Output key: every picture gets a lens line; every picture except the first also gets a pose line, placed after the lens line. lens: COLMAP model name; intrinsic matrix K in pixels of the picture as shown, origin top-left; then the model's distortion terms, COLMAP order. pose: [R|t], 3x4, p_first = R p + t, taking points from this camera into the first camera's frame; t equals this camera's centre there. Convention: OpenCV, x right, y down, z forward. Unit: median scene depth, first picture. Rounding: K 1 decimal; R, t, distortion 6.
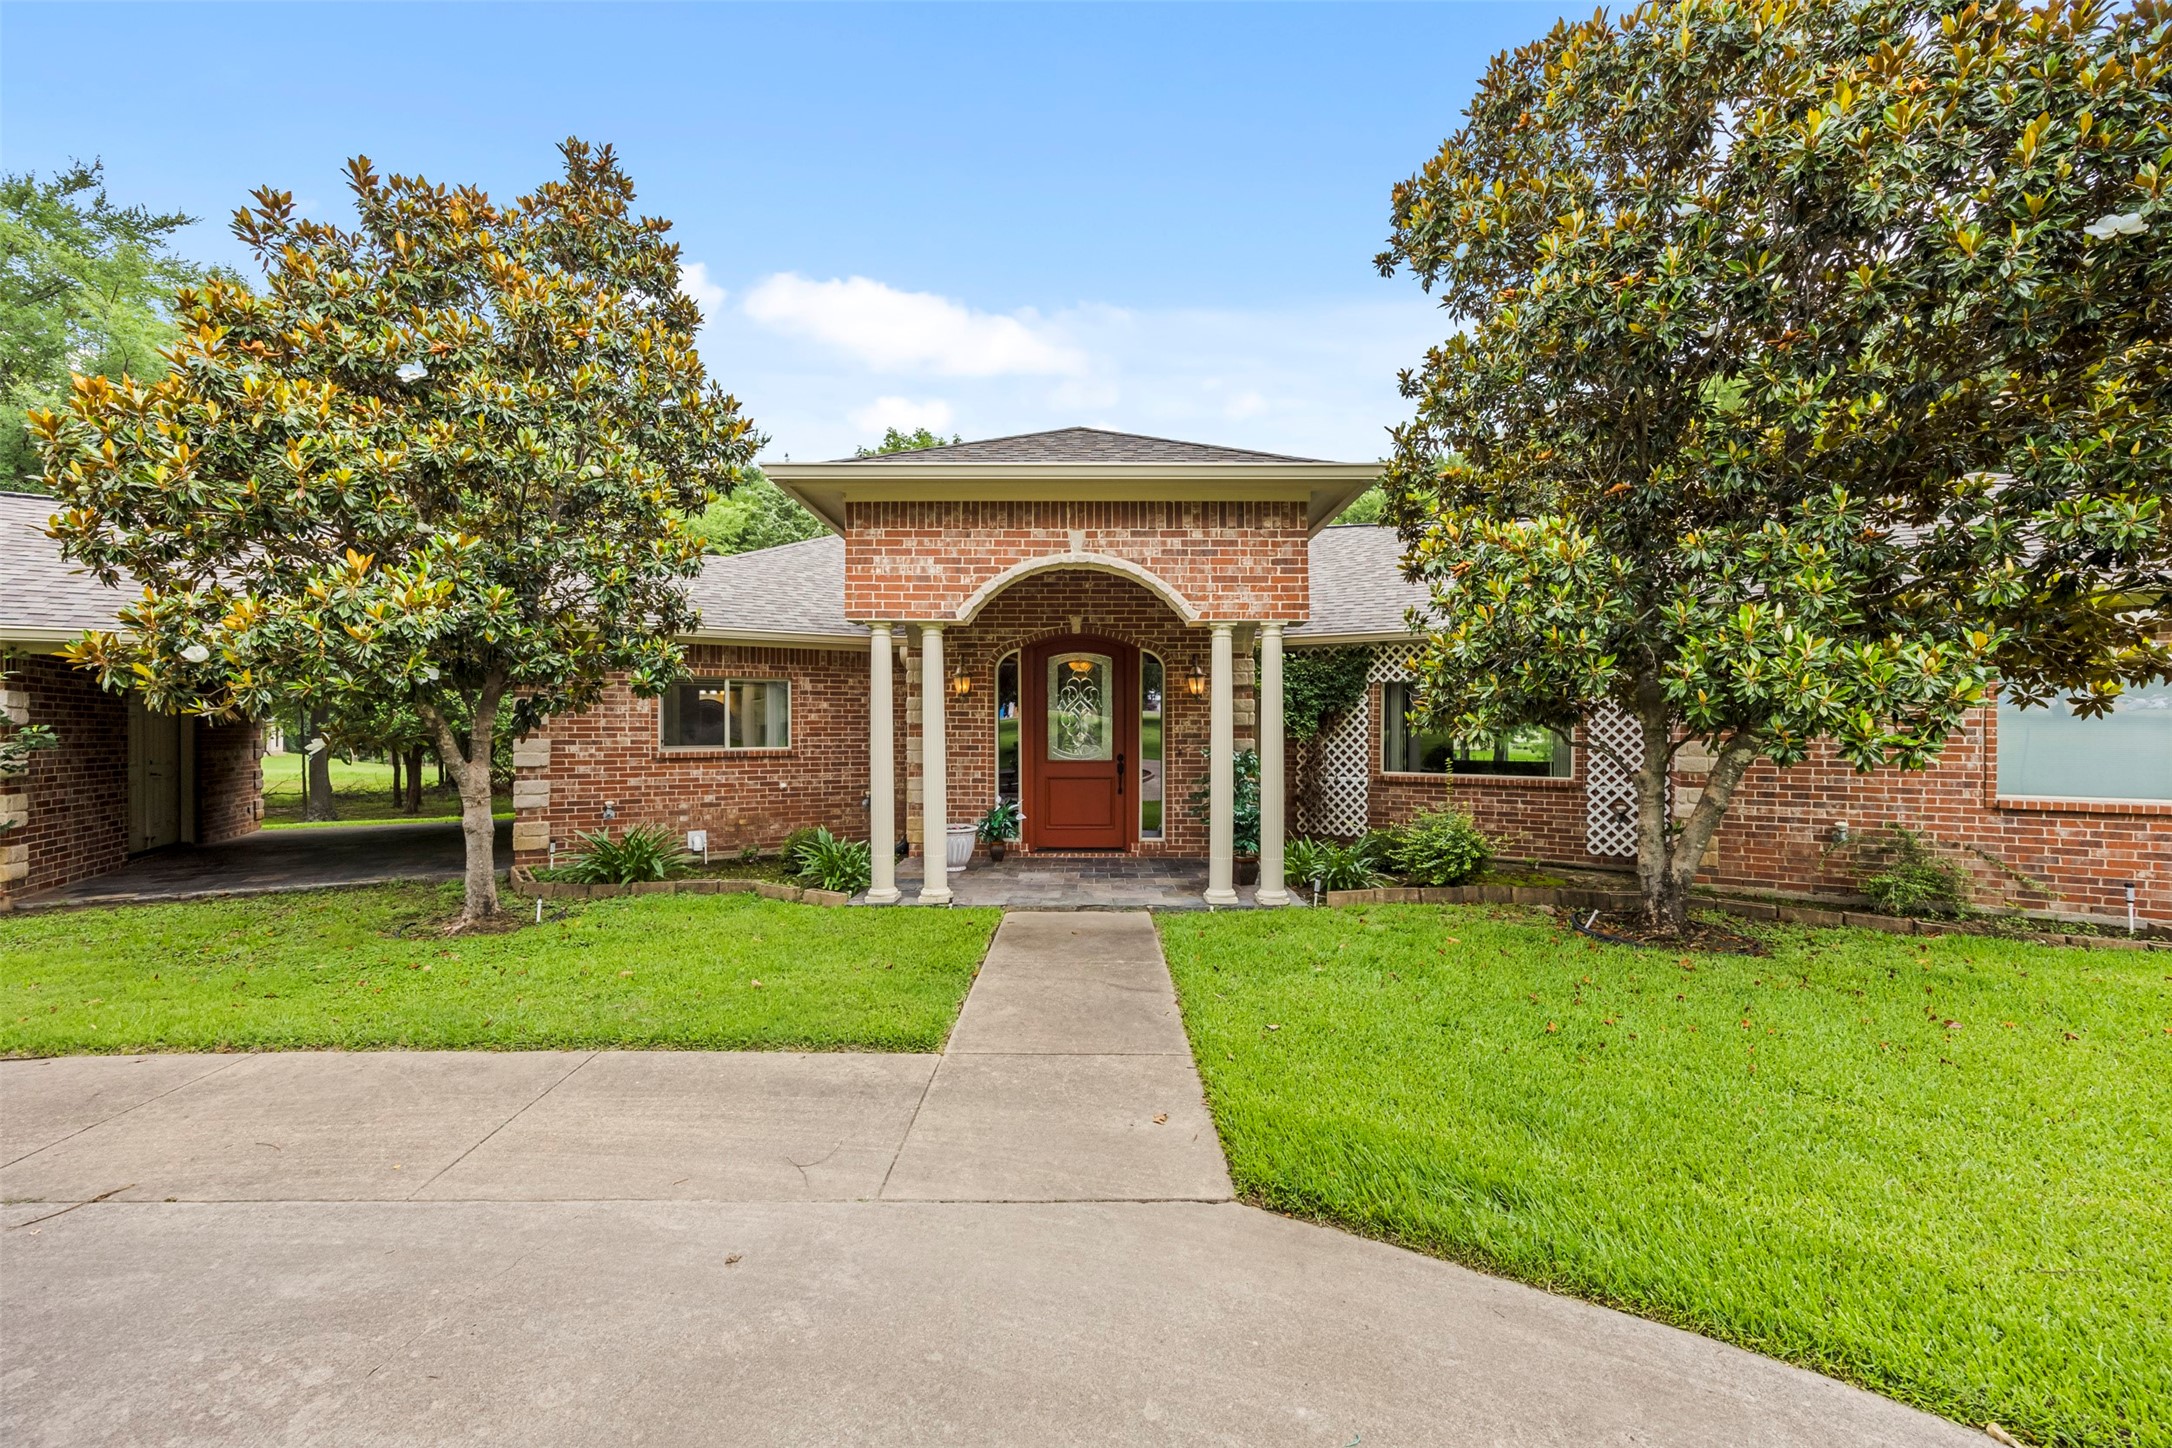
lens RADIAL K [[841.2, 0, 1085.2], [0, 841.2, 727.5], [0, 0, 1]] dist [-0.003634, -0.000352]
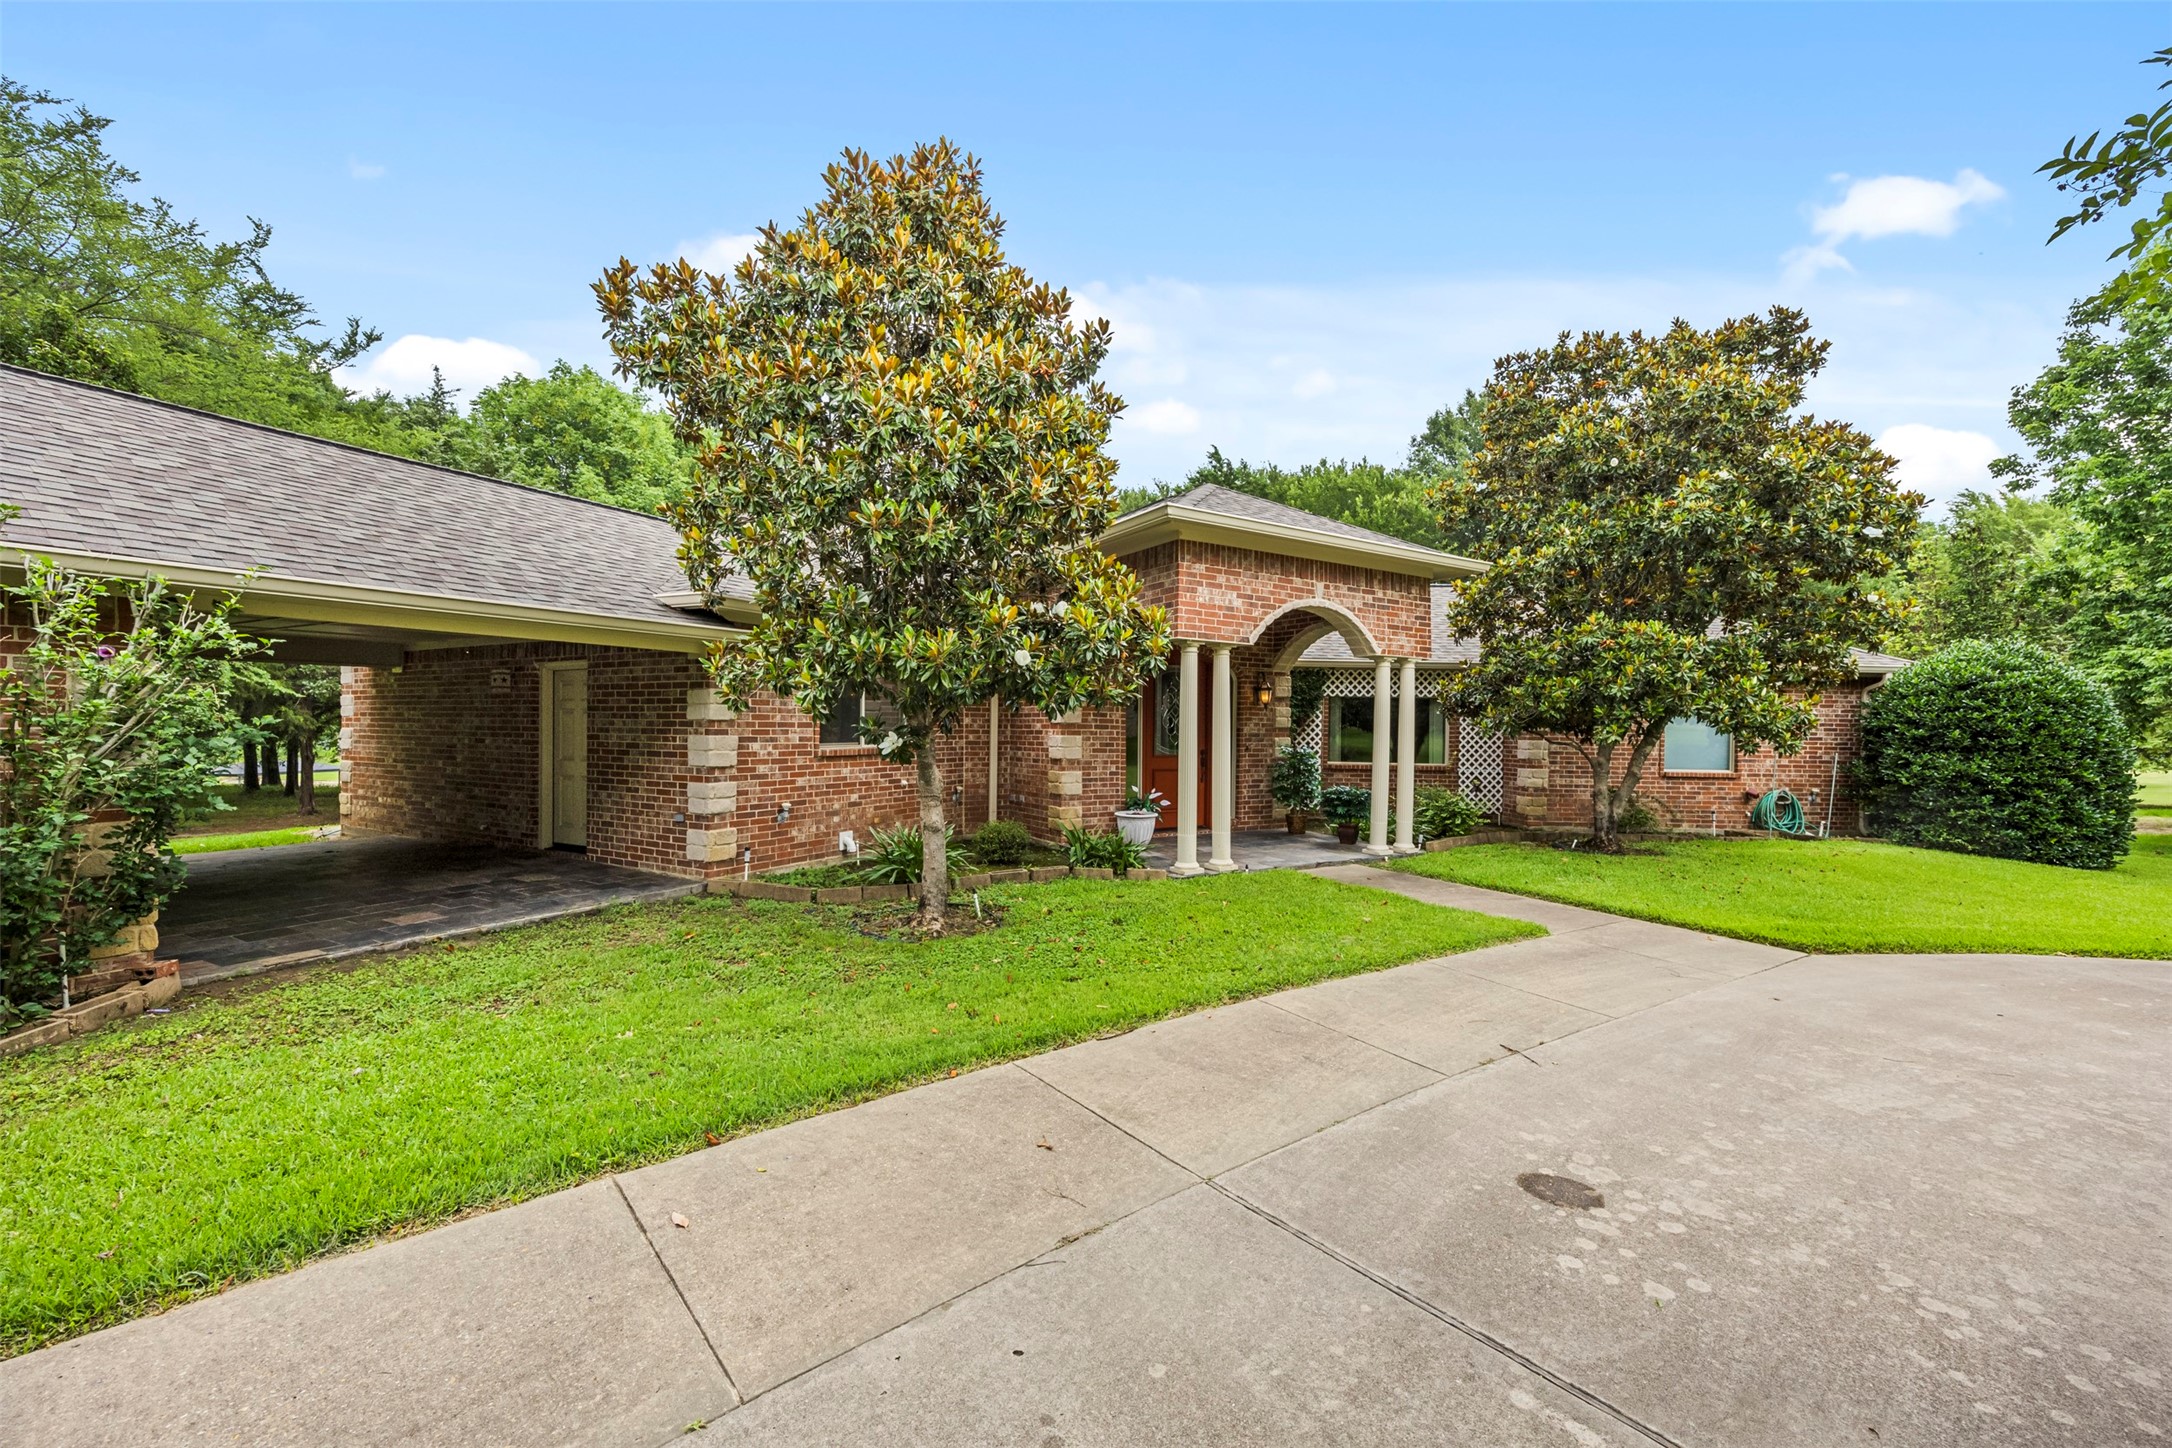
lens RADIAL K [[841.2, 0, 1090.7], [0, 841.2, 720.2], [0, 0, 1]] dist [-0.003634, -0.000352]
pose [[0.852855, 0.014262, 0.521953, -0.999748], [-0.012803, 0.999898, -0.006402, -0.002410], [-0.521990, -0.001223, 0.852951, 0.049363]]
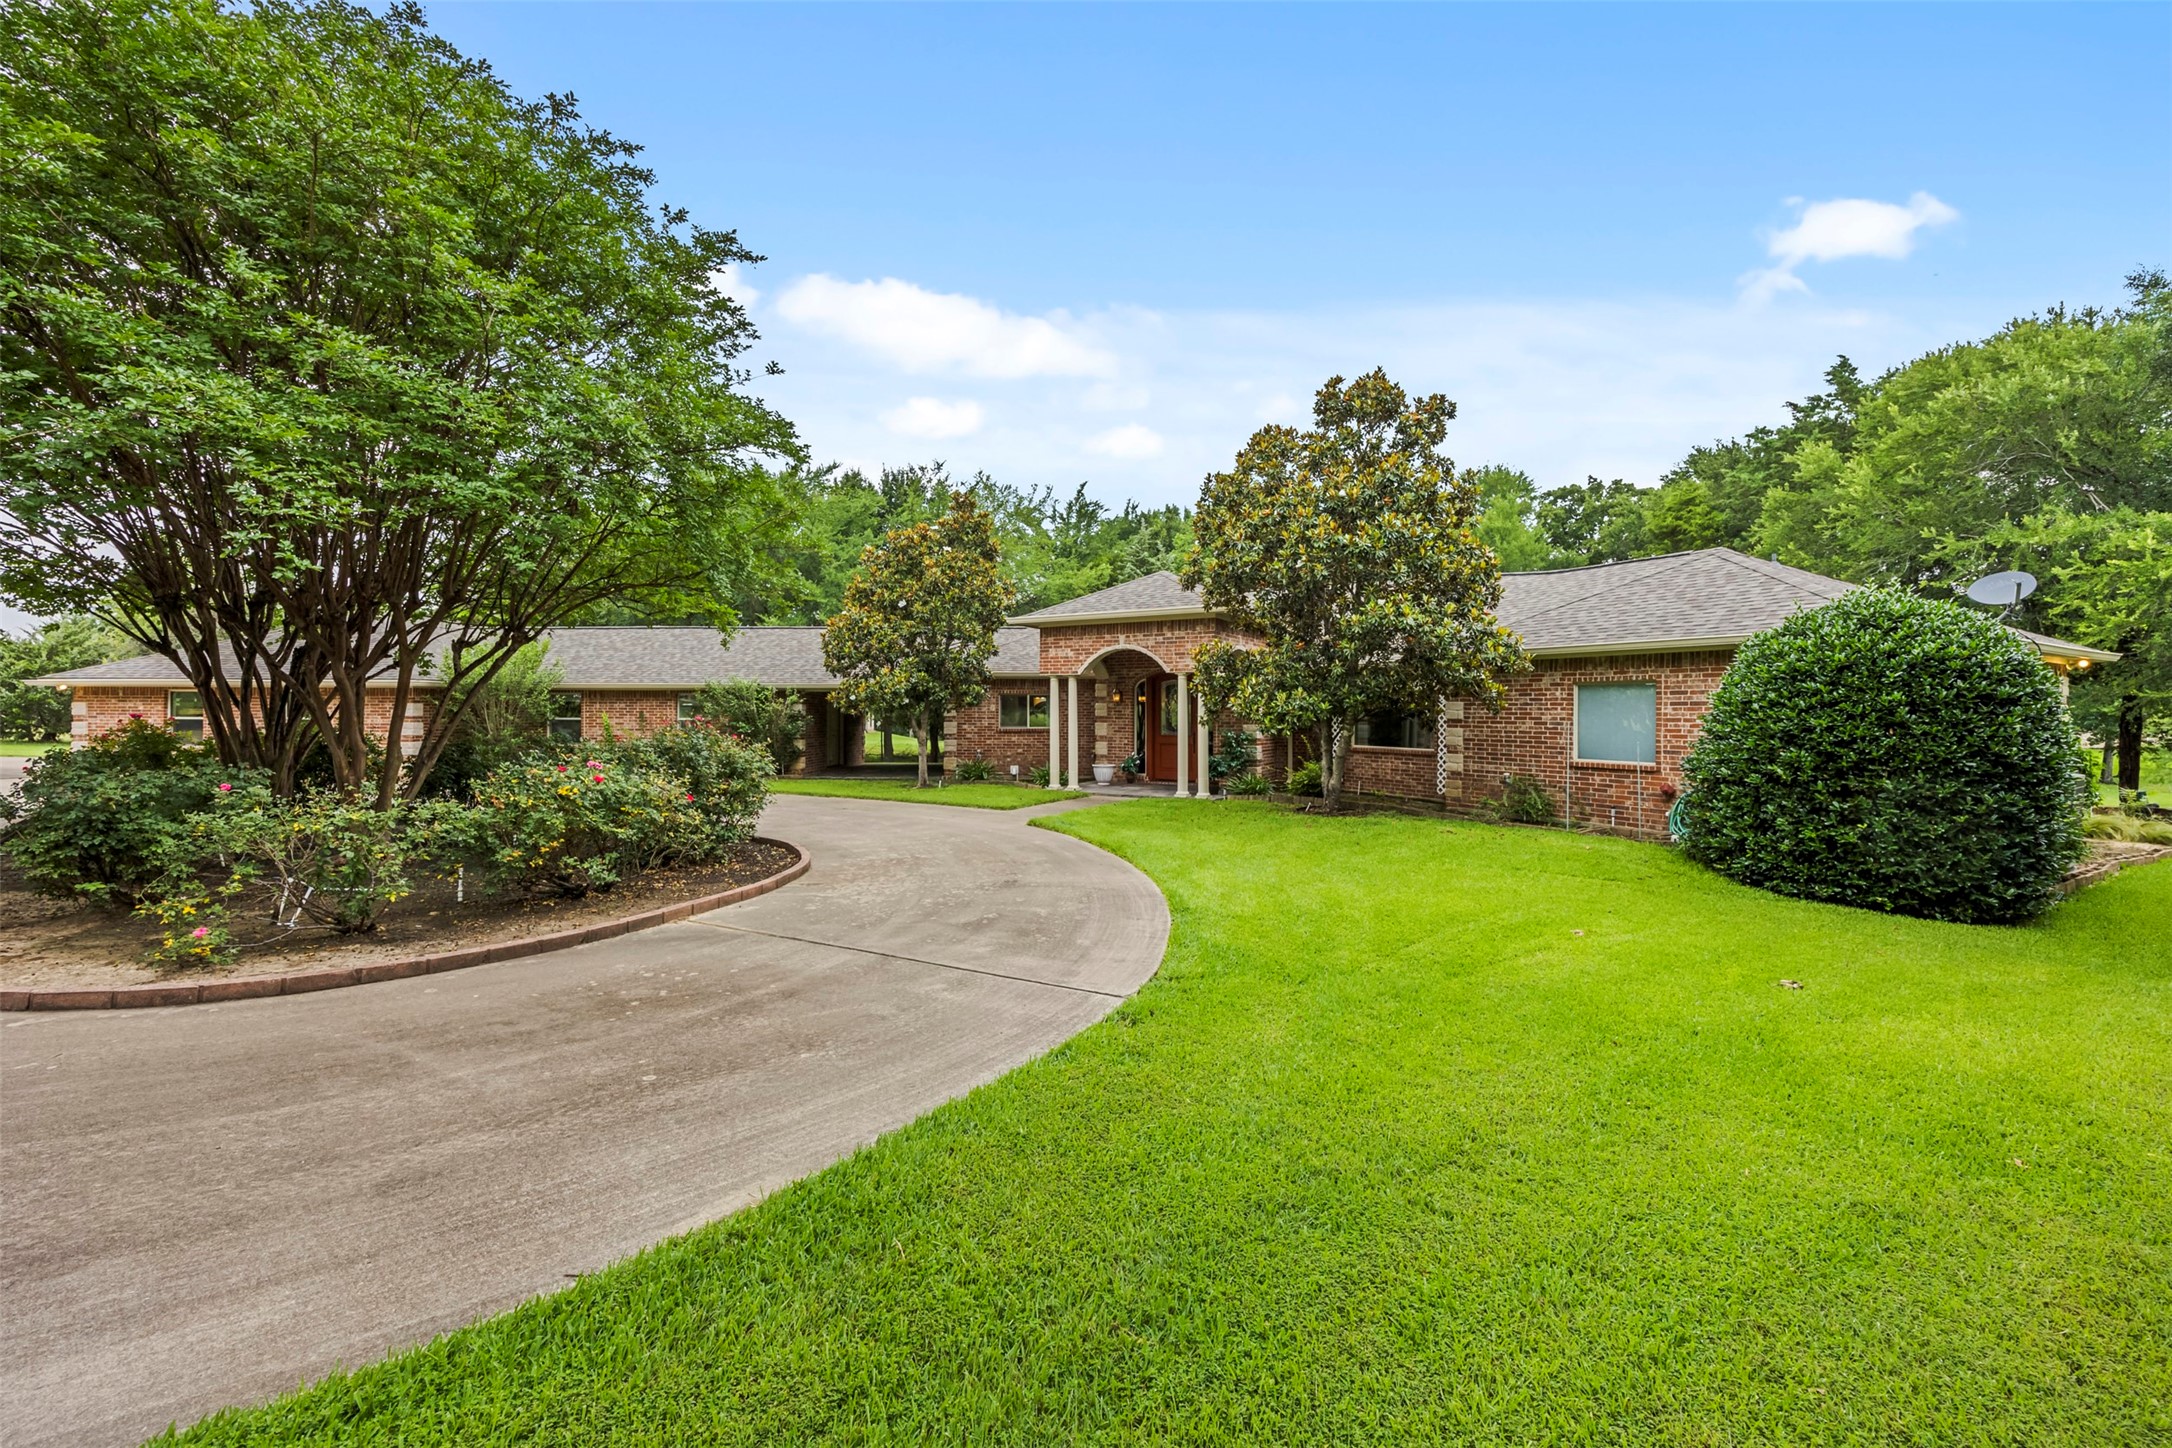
lens RADIAL K [[841.2, 0, 1071.7], [0, 841.2, 725.1], [0, 0, 1]] dist [-0.003634, -0.000352]
pose [[0.861228, 0.008923, -0.508141, 1.053443], [-0.003674, 0.999929, 0.011331, -0.008488], [0.508206, -0.007891, 0.861199, -1.087853]]
